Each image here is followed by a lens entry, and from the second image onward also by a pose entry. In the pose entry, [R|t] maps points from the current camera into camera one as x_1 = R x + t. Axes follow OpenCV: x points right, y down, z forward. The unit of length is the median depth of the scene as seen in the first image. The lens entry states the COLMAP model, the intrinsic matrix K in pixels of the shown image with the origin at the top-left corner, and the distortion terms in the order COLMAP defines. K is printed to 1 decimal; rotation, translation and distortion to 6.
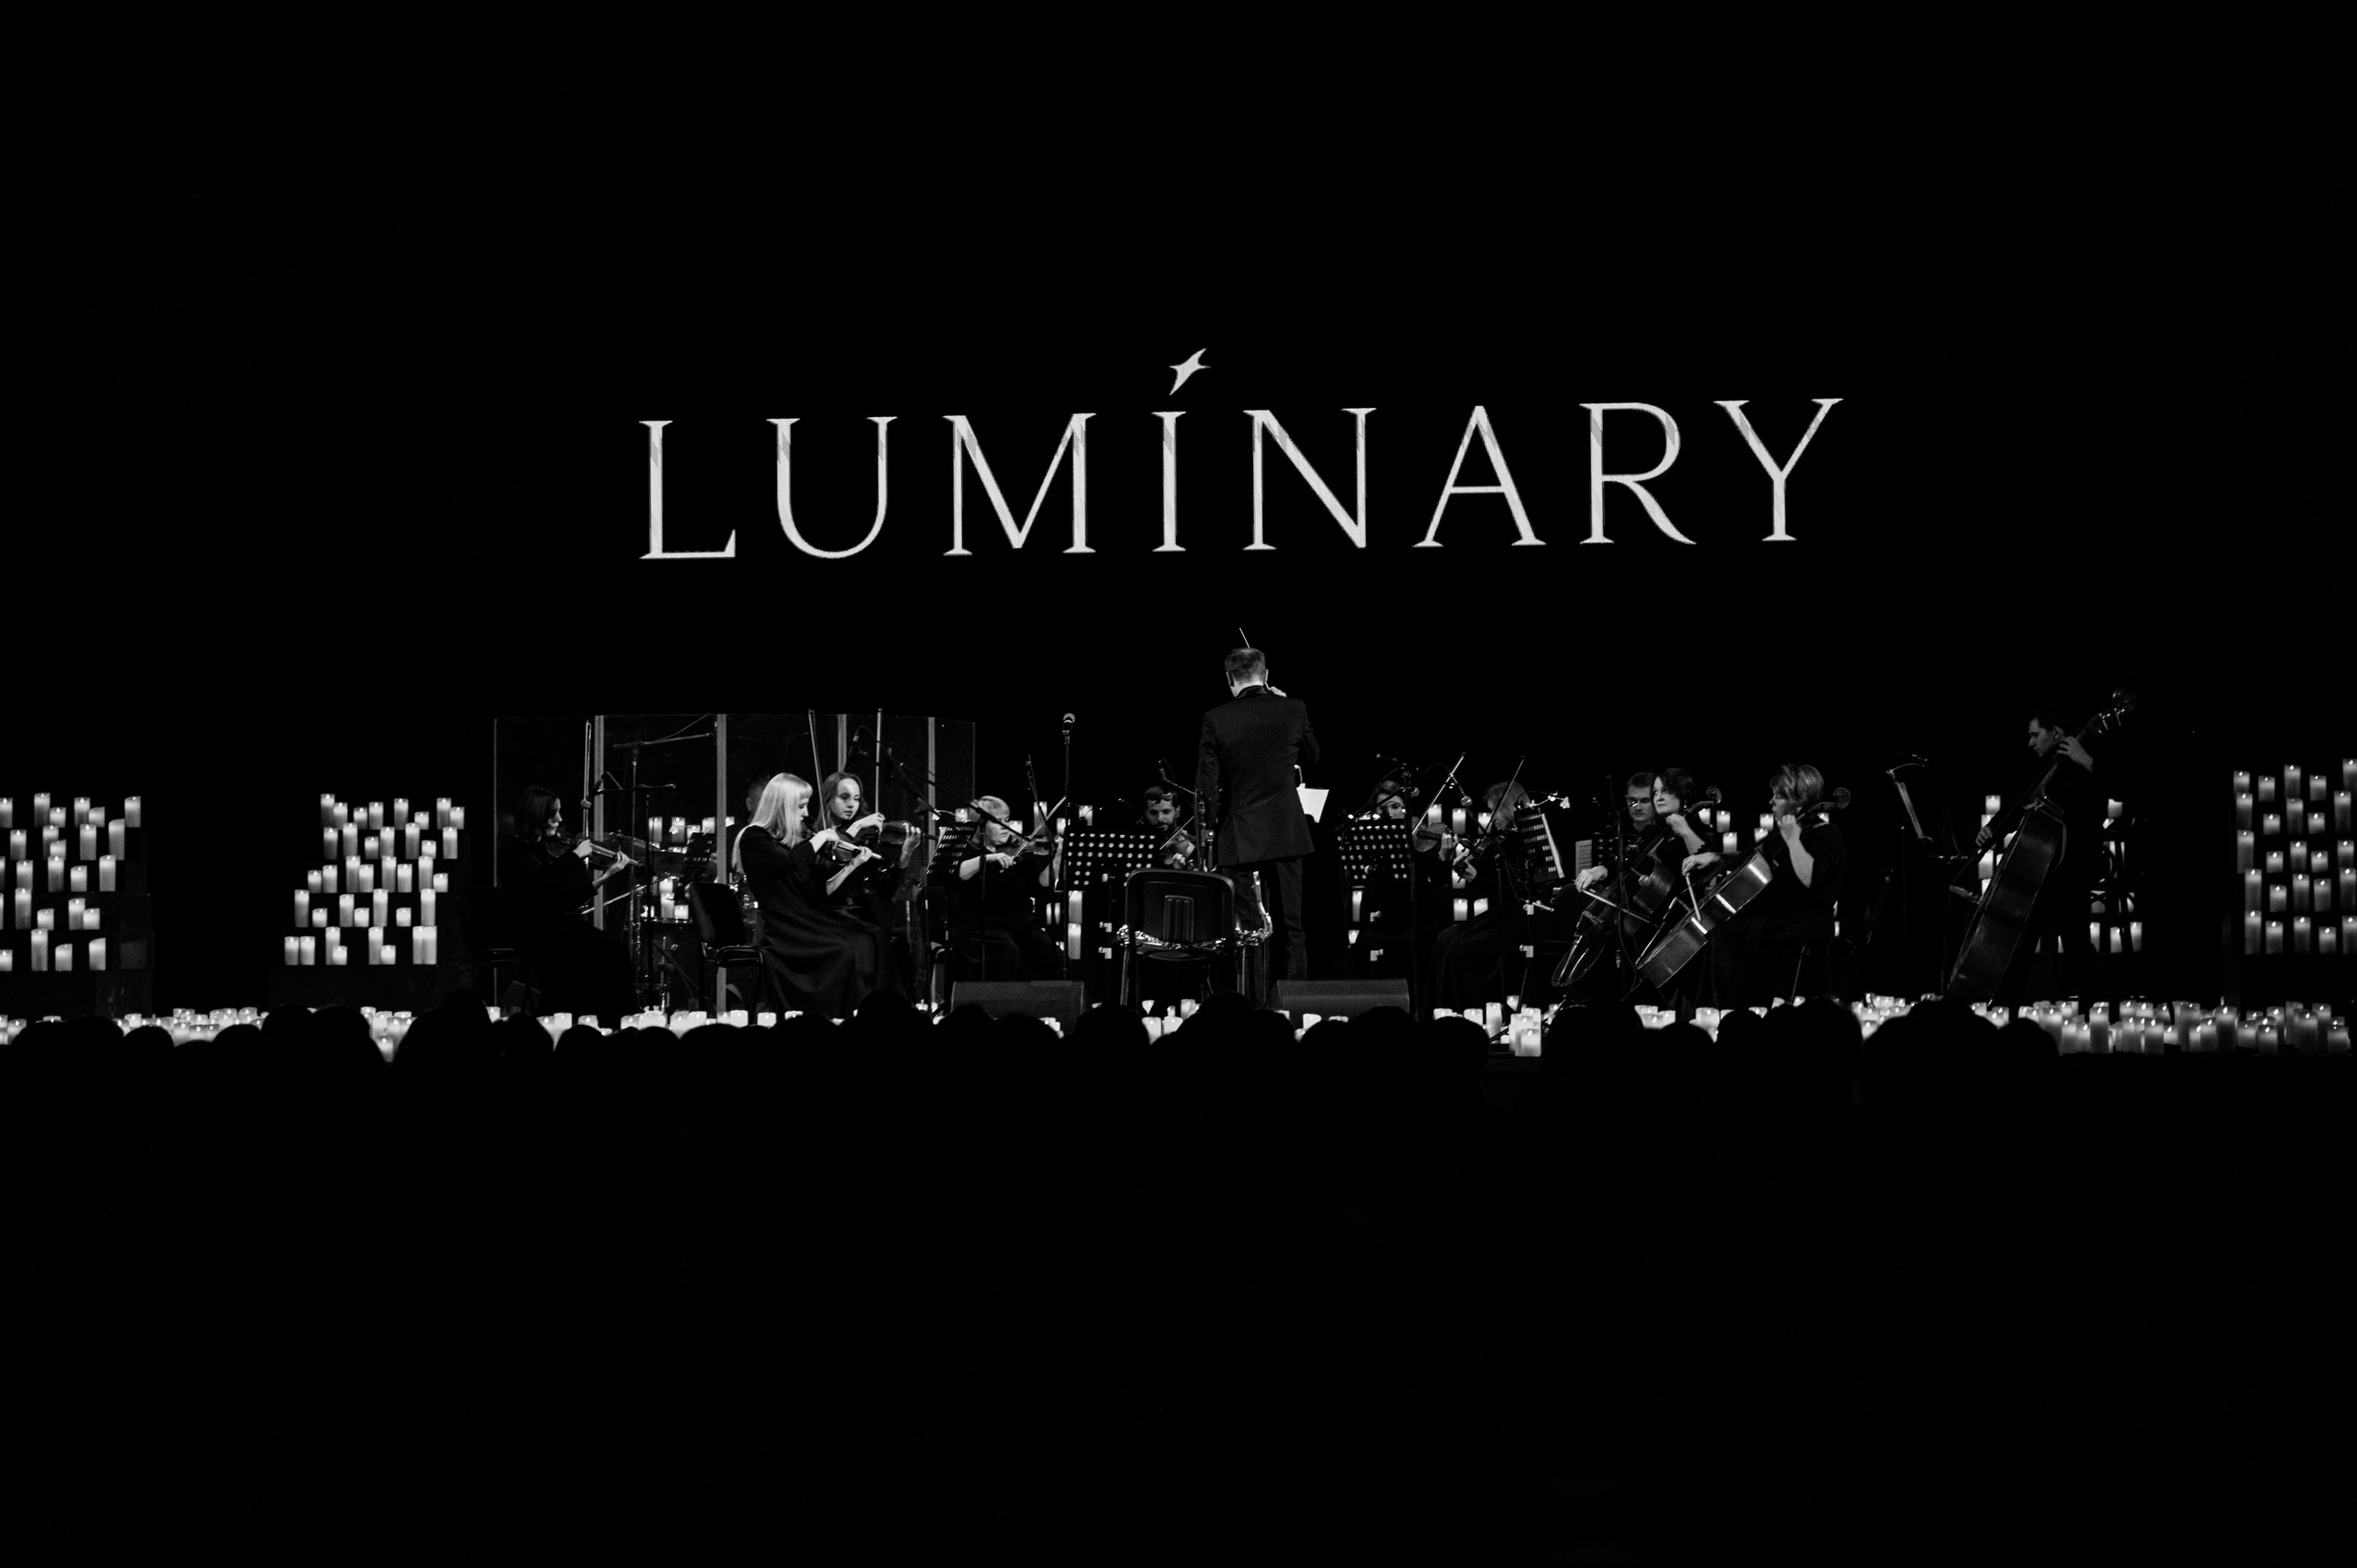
lens RADIAL K [[4980.2, 0, 1030.3], [0, 4980.2, 909.0], [0, 0, 1]] dist [0.085971, 0.000000]
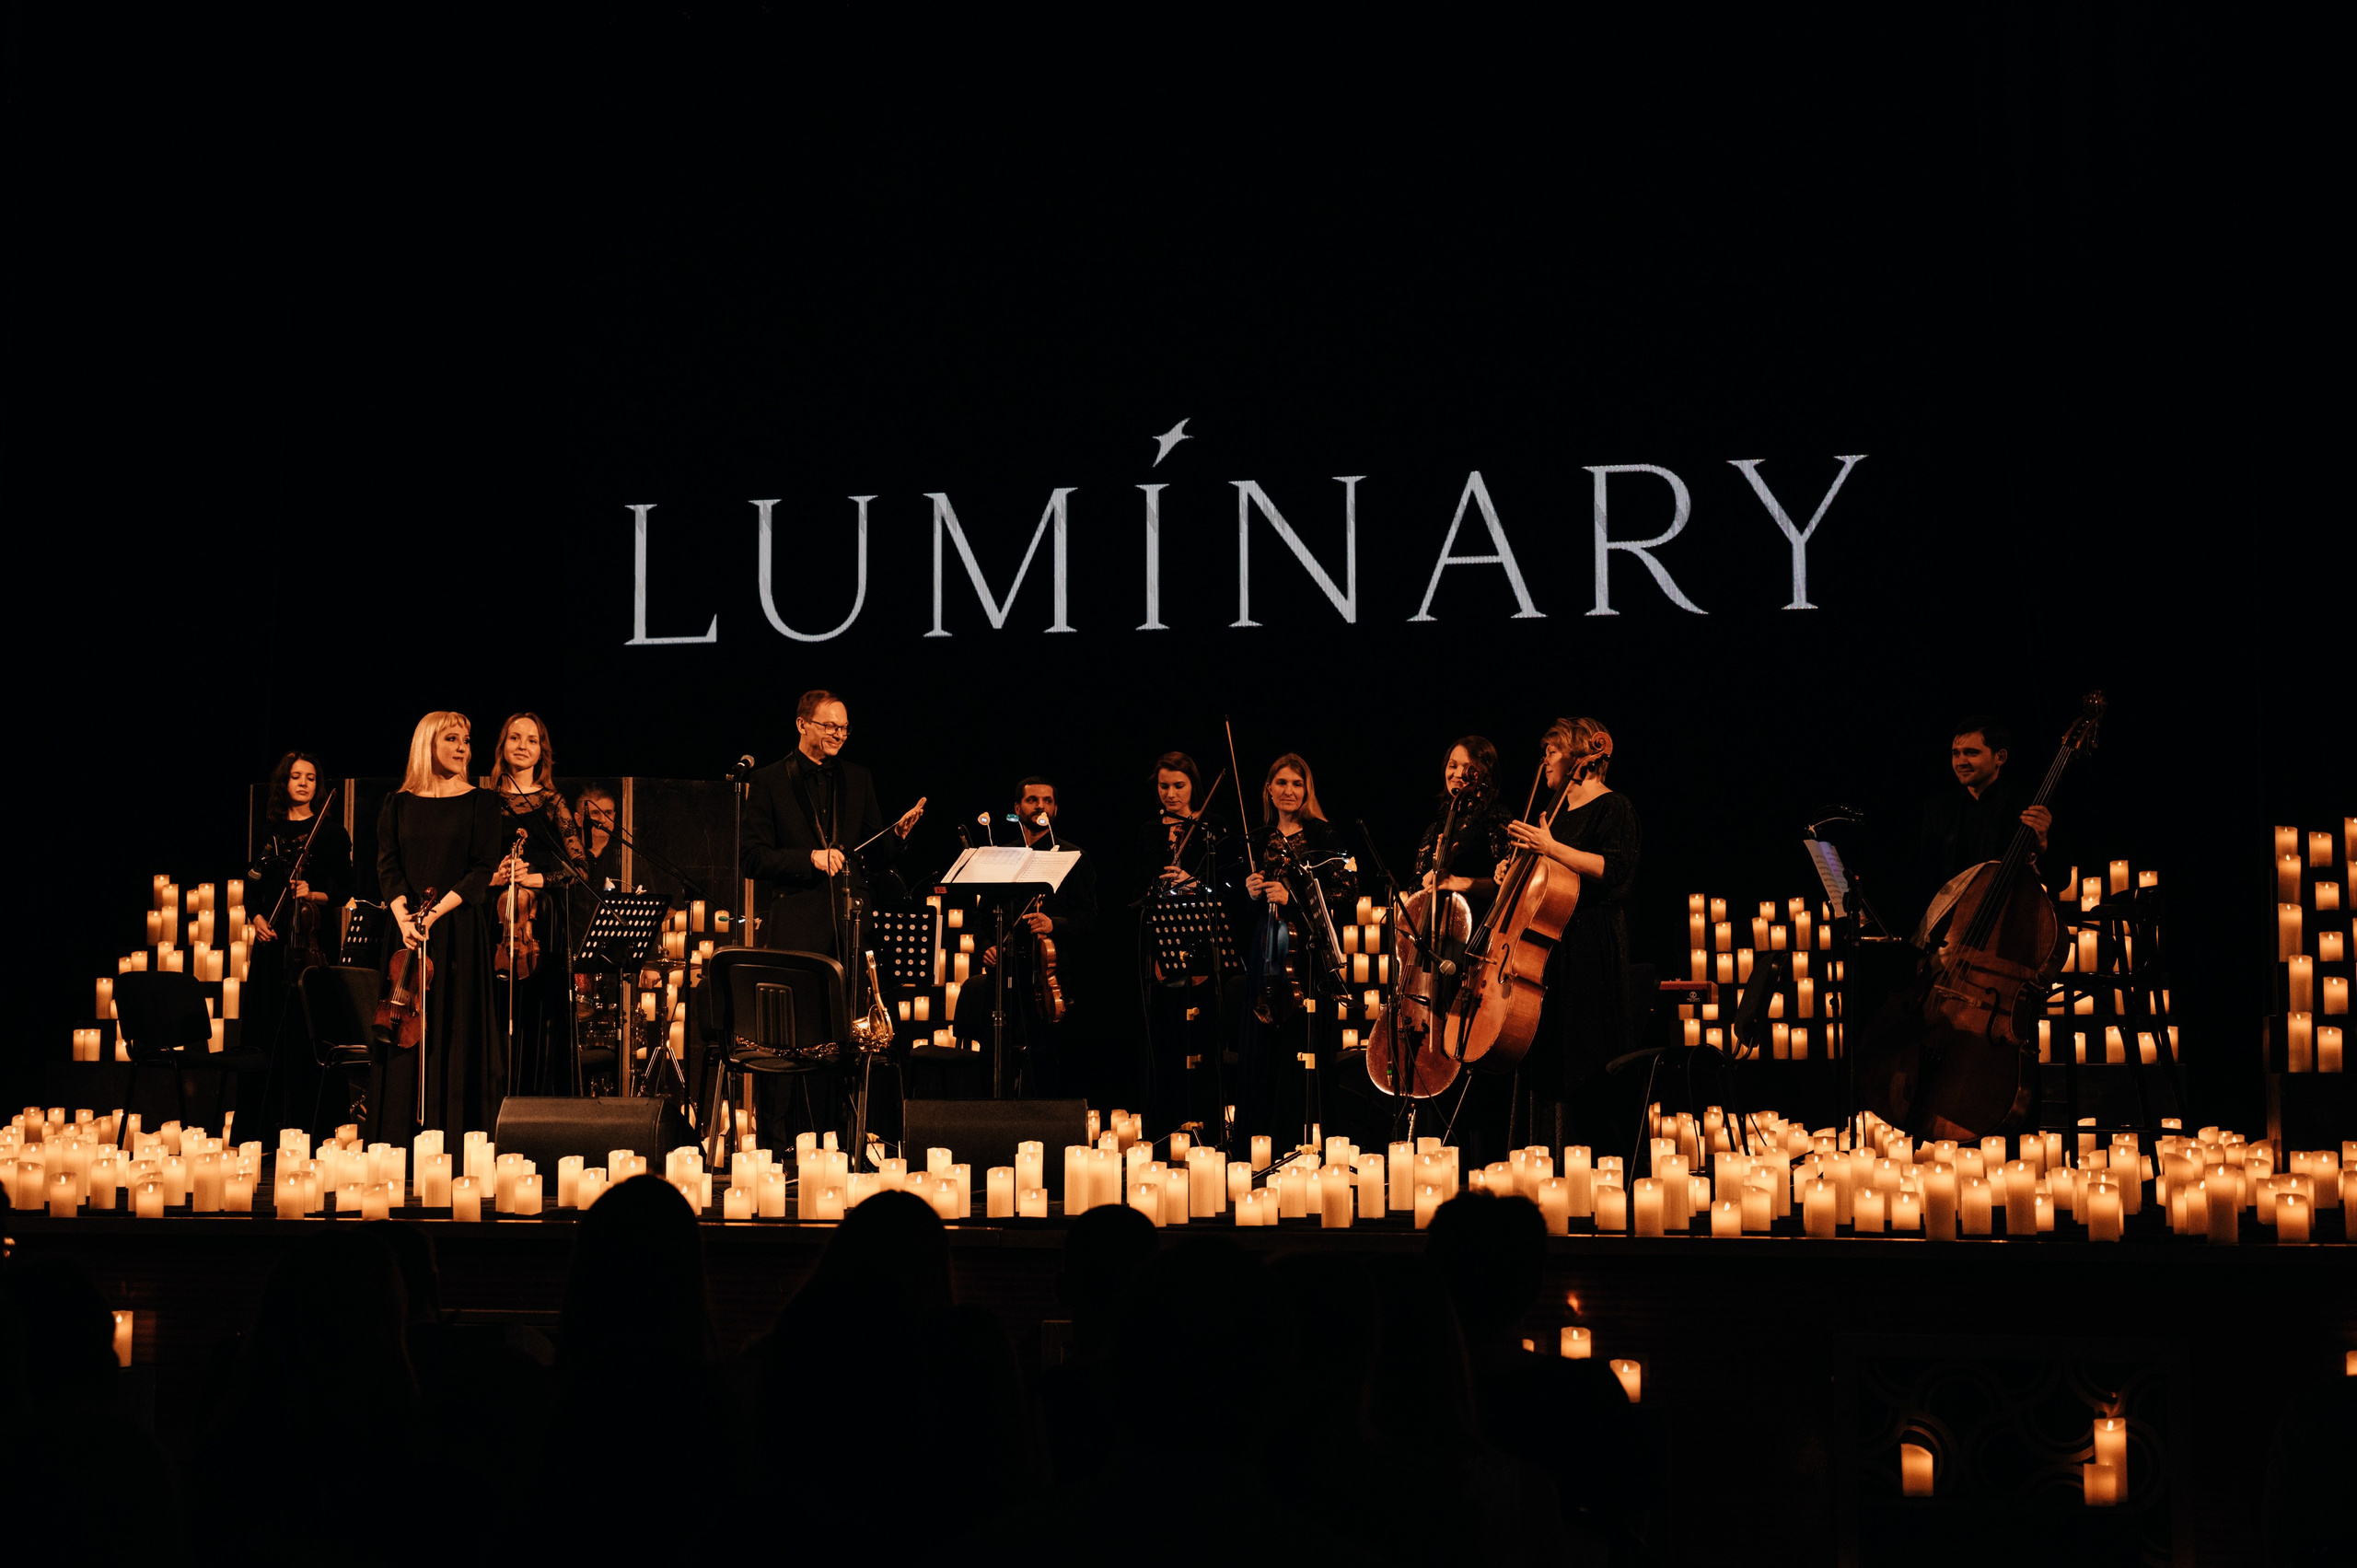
lens RADIAL K [[3366.2, 0, 1059.5], [0, 3366.2, 805.4], [0, 0, 1]] dist [0.008188, 0.000000]
pose [[0.990375, -0.002231, -0.138390, 0.100392], [-0.006144, 0.998176, -0.060064, 0.000480], [0.138272, 0.060337, 0.988555, 0.367943]]
